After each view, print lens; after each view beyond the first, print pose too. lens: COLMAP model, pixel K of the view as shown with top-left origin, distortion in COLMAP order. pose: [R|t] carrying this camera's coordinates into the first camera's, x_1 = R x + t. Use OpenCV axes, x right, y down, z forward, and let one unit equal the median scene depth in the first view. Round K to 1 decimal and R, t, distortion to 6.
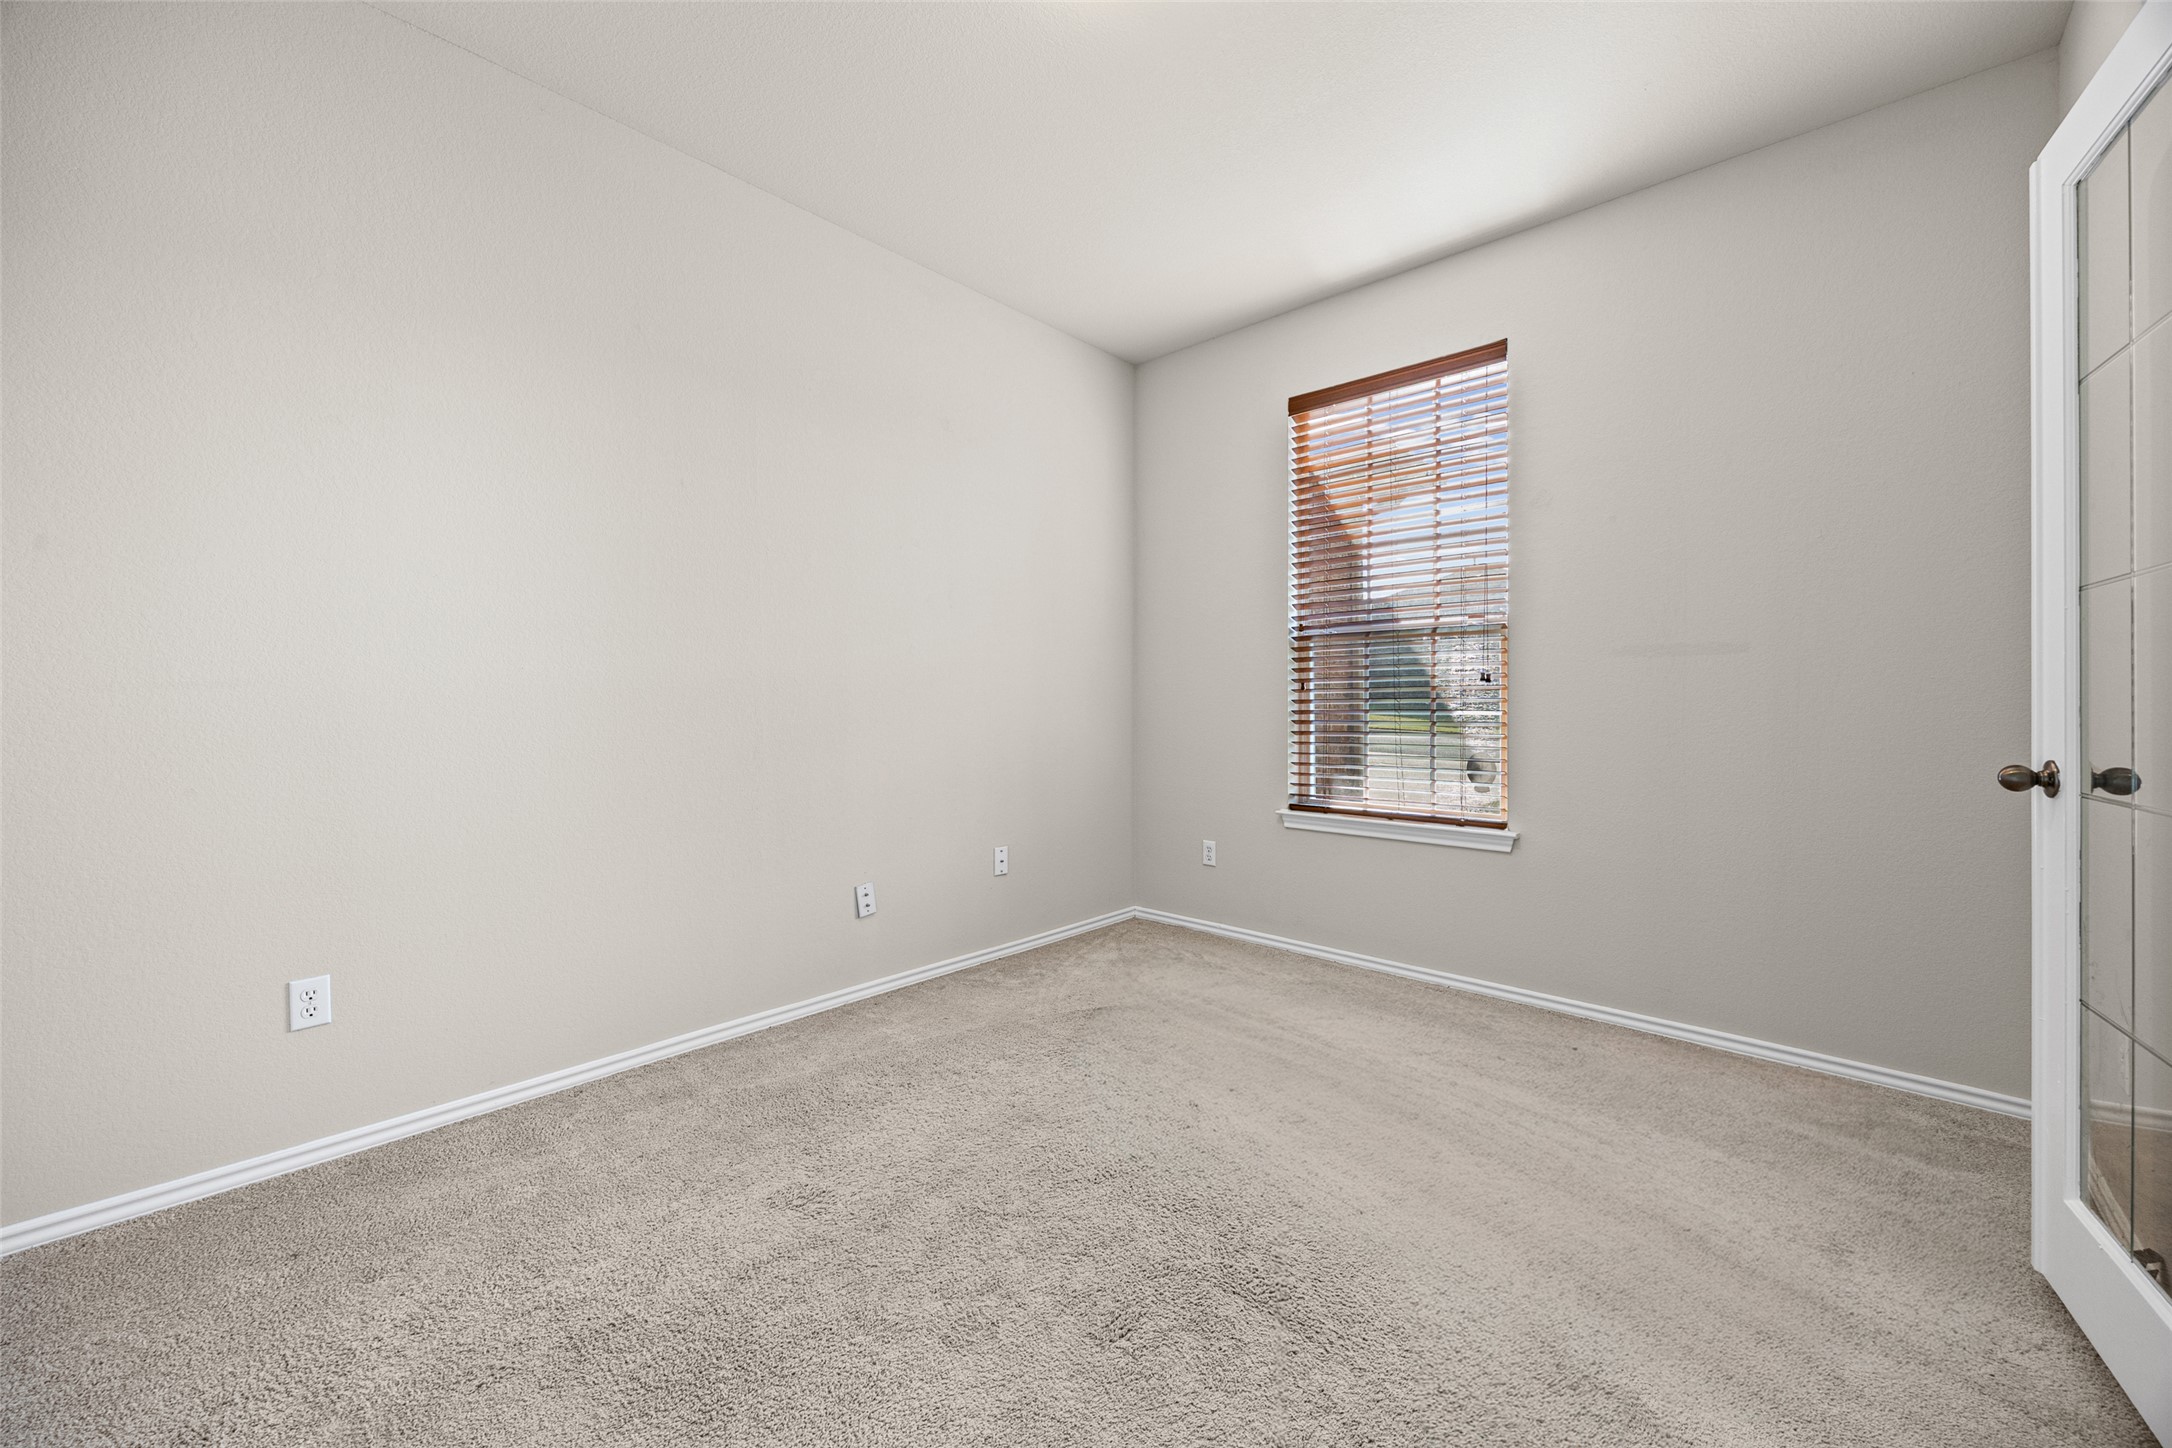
lens RADIAL K [[858.8, 0, 1086.3], [0, 858.8, 705.8], [0, 0, 1]] dist [0.000642, 0.000022]
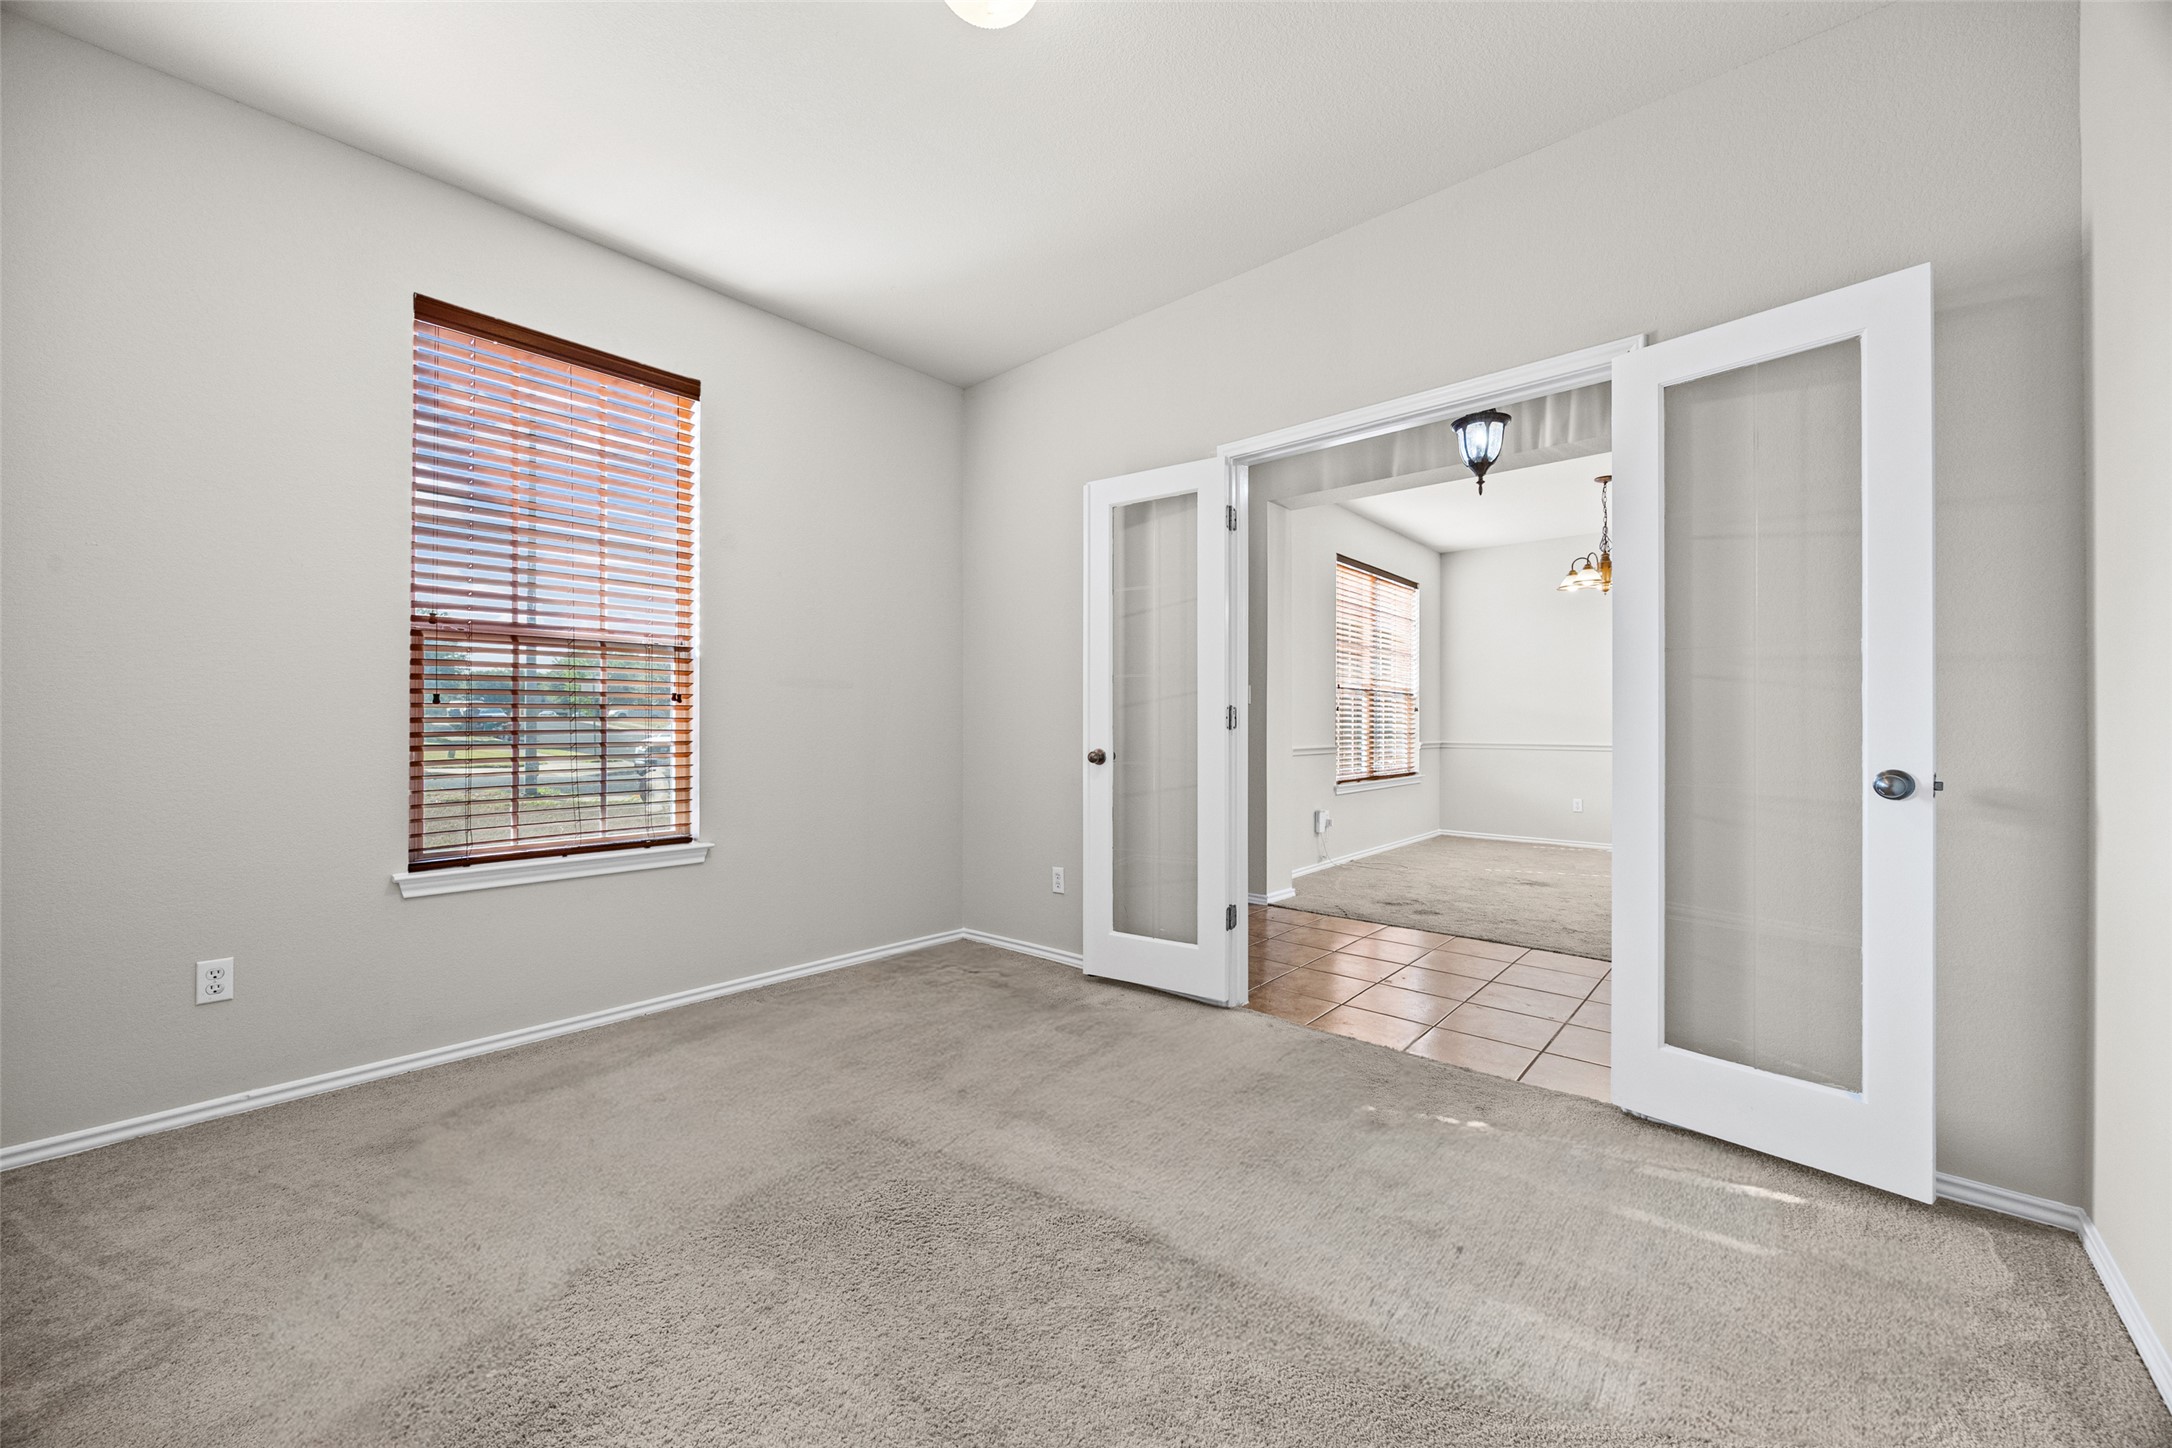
lens RADIAL K [[819.7, 0, 1086.0], [0, 819.7, 724.0], [0, 0, 1]] dist [0.001184, 0.000057]
pose [[-0.024901, 0.004776, 0.999679, -0.494638], [0.003955, 0.999981, -0.004679, 0.004691], [-0.999682, 0.003838, -0.024919, 0.500792]]
